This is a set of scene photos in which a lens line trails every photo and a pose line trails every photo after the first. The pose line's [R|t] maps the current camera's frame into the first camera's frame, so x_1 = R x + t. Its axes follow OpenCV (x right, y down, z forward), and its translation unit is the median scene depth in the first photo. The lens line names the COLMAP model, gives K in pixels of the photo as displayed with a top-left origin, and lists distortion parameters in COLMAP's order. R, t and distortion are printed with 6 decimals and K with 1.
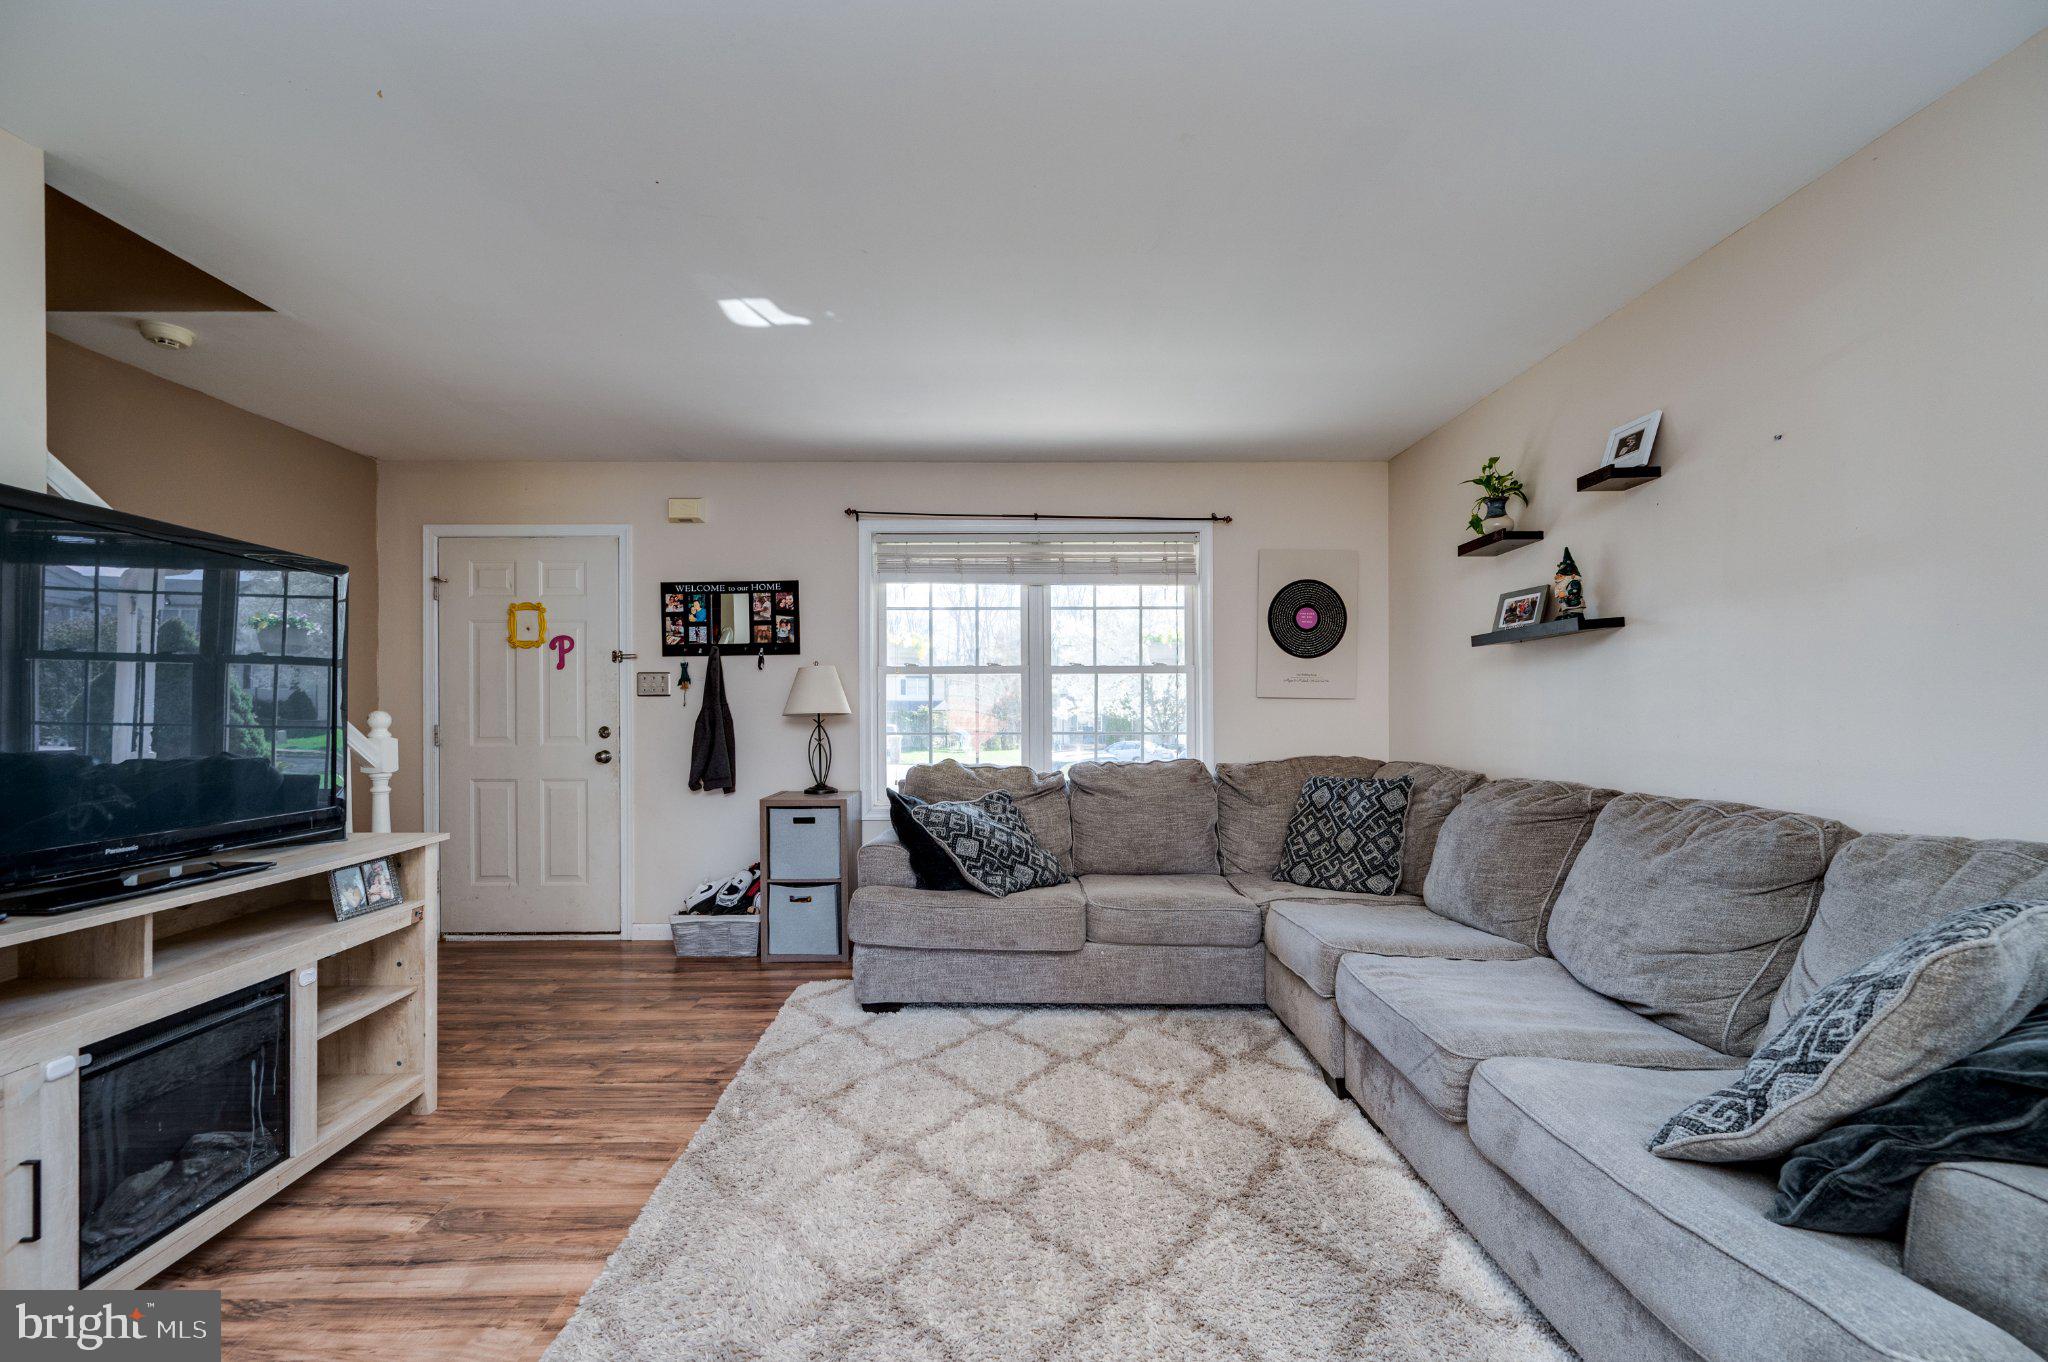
lens RADIAL K [[849.5, 0, 1017.5], [0, 849.5, 731.2], [0, 0, 1]] dist [-0.002158, -0.000496]
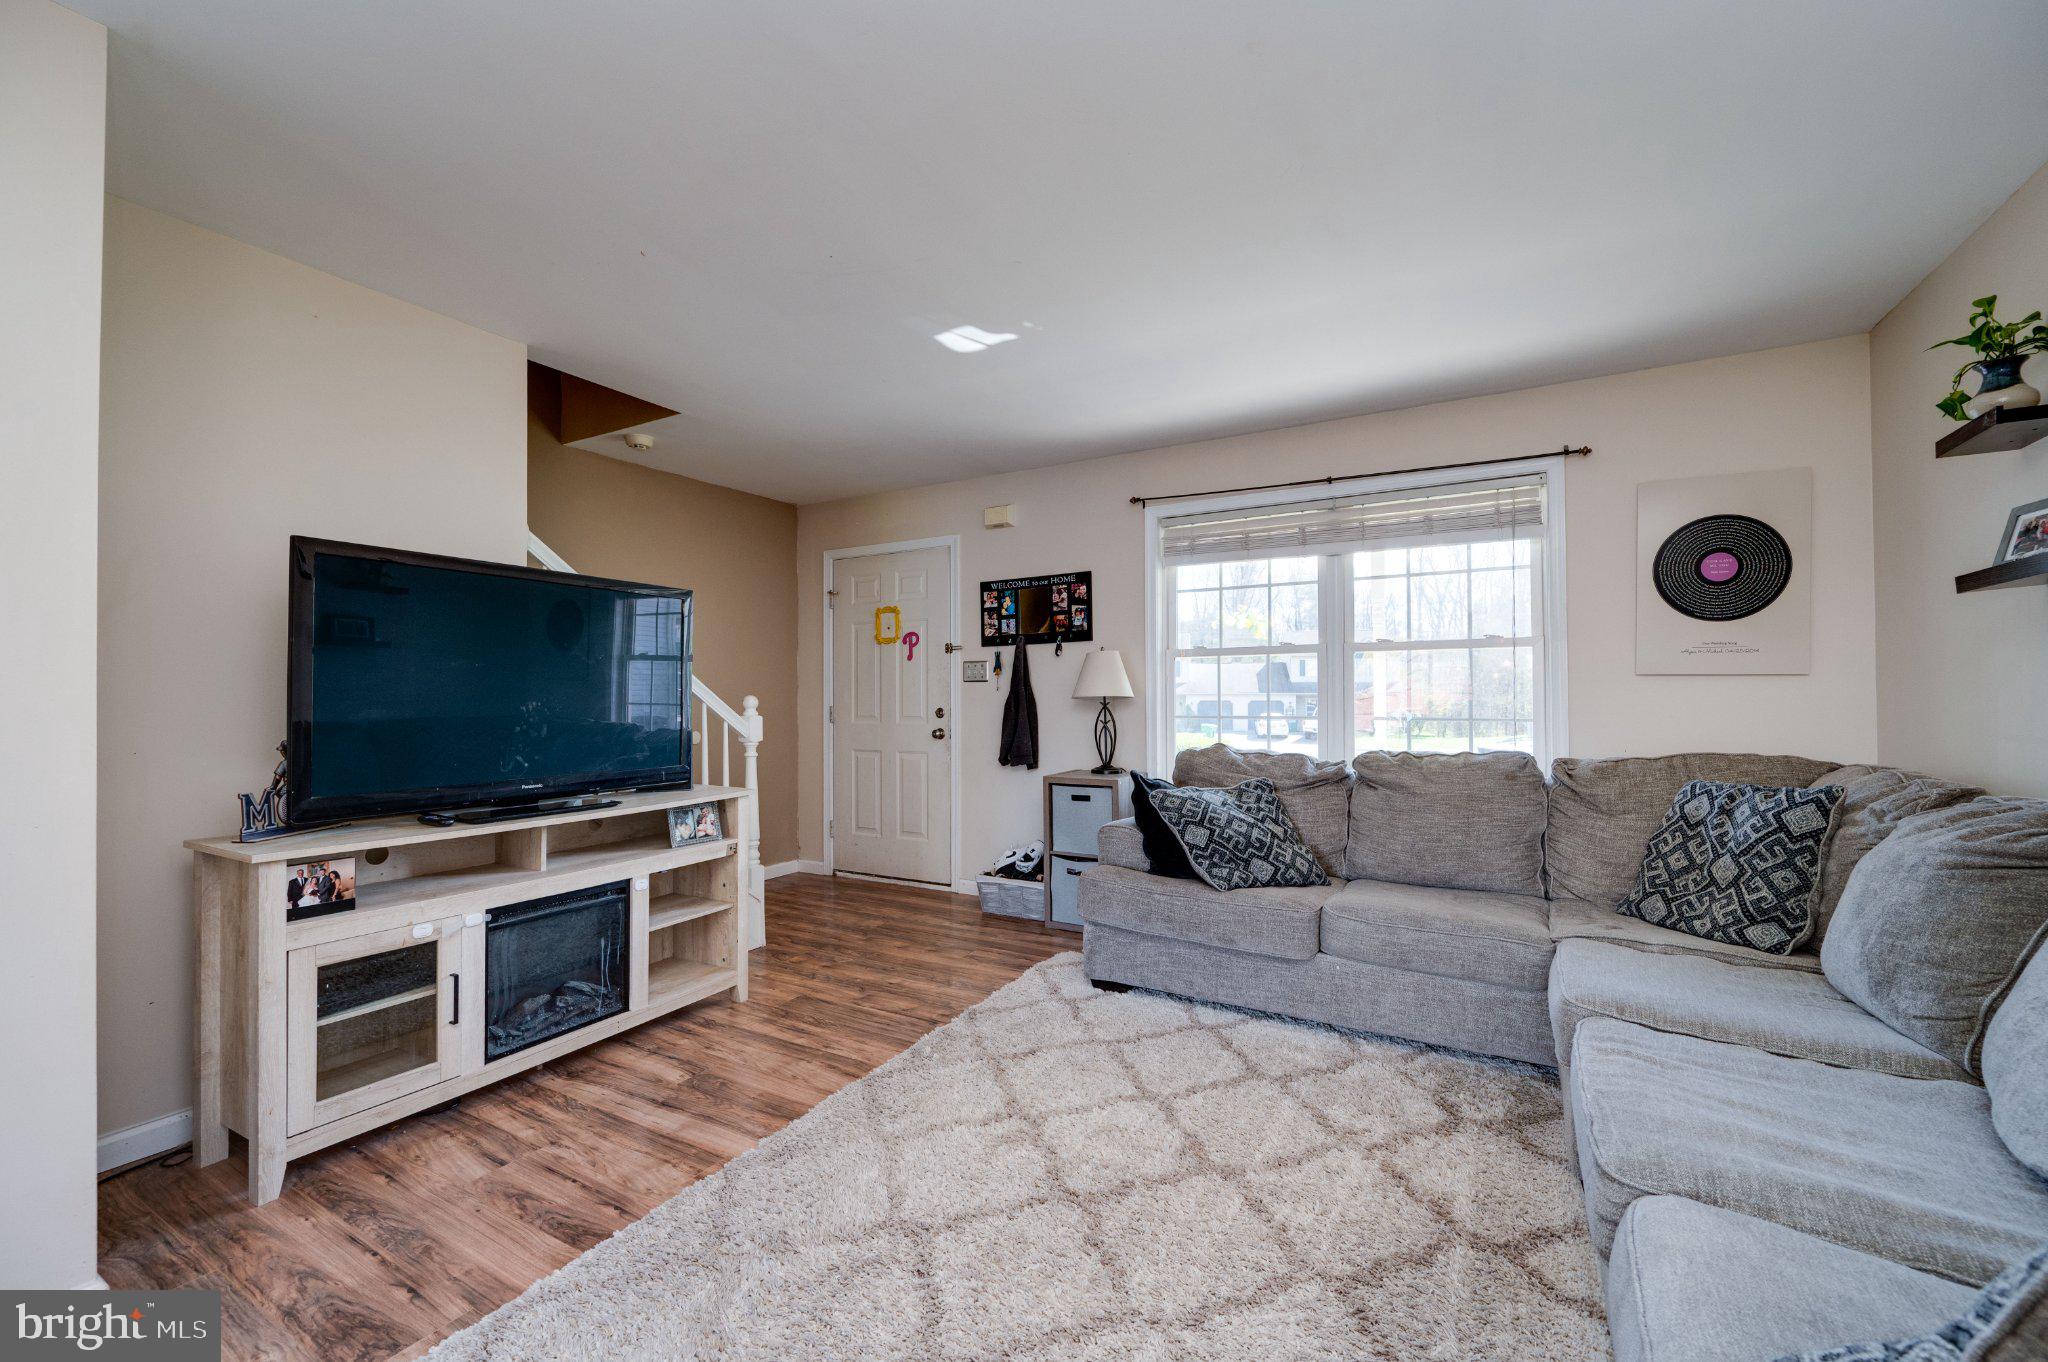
lens RADIAL K [[831.8, 0, 991.1], [0, 831.8, 700.7], [0, 0, 1]] dist [-0.001878, -0.000173]
pose [[0.855206, 0.000668, -0.518289, 0.232790], [-0.008586, 0.999880, -0.012878, -0.001973], [0.518218, 0.015463, 0.855109, 0.070091]]
